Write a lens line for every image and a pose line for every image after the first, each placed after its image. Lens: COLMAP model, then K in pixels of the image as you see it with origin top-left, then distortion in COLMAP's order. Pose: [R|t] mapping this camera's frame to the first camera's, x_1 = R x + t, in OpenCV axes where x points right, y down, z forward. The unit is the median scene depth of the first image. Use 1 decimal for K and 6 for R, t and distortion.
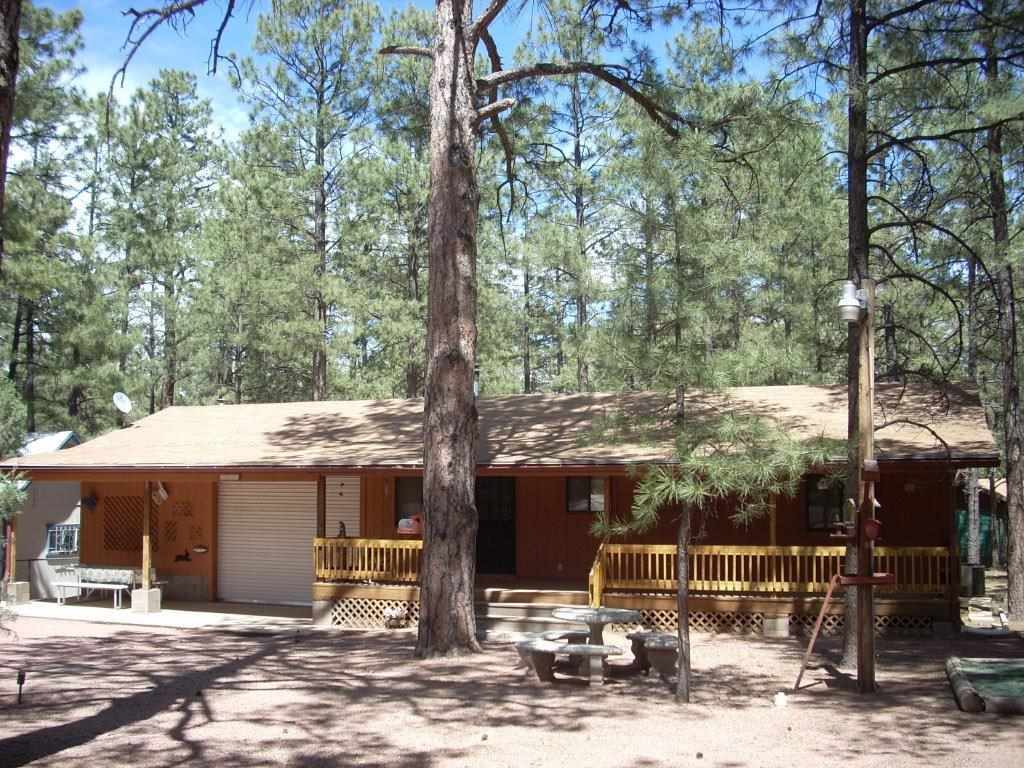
lens RADIAL K [[1114.9, 0, 494.4], [0, 1114.9, 415.2], [0, 0, 1]] dist [-0.163537, 0.112623]
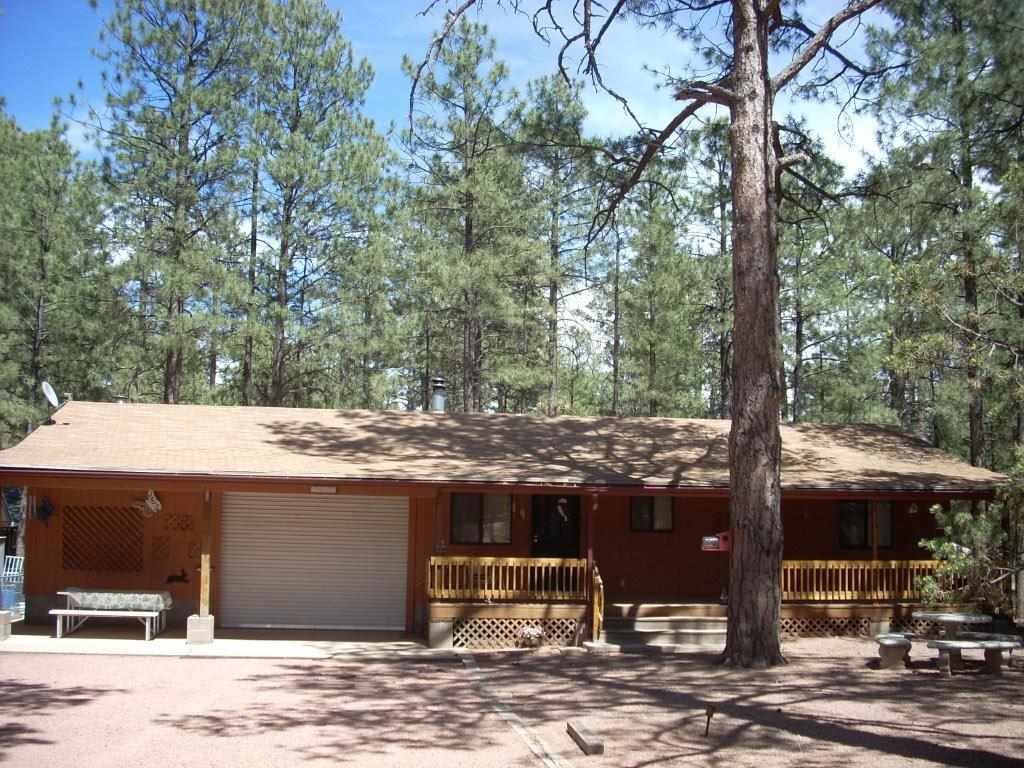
lens RADIAL K [[1114.9, 0, 494.4], [0, 1114.9, 415.2], [0, 0, 1]] dist [-0.163537, 0.112623]
pose [[0.885375, 0.056307, 0.461455, -0.595038], [-0.049819, 0.998413, -0.026242, 0.013217], [-0.462200, 0.000245, 0.886776, 0.139082]]
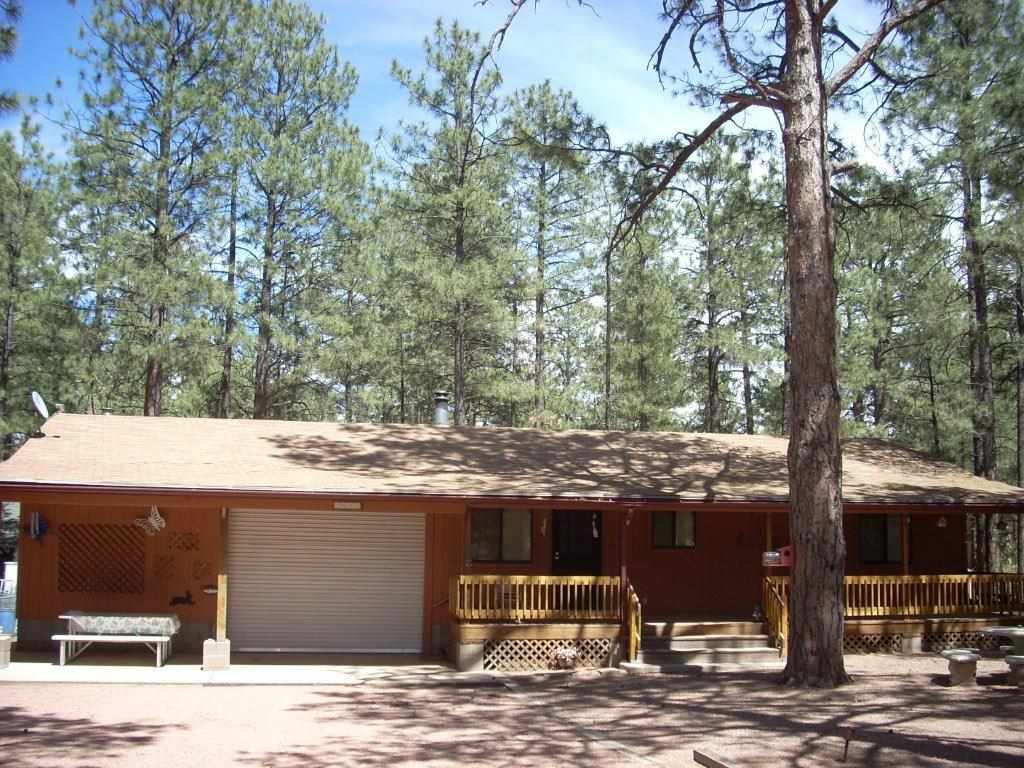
lens RADIAL K [[1114.9, 0, 494.4], [0, 1114.9, 415.2], [0, 0, 1]] dist [-0.163537, 0.112623]
pose [[0.854274, 0.066013, 0.515615, -0.653652], [-0.049095, 0.997716, -0.046394, 0.022475], [-0.517500, 0.014319, 0.855563, 0.219295]]
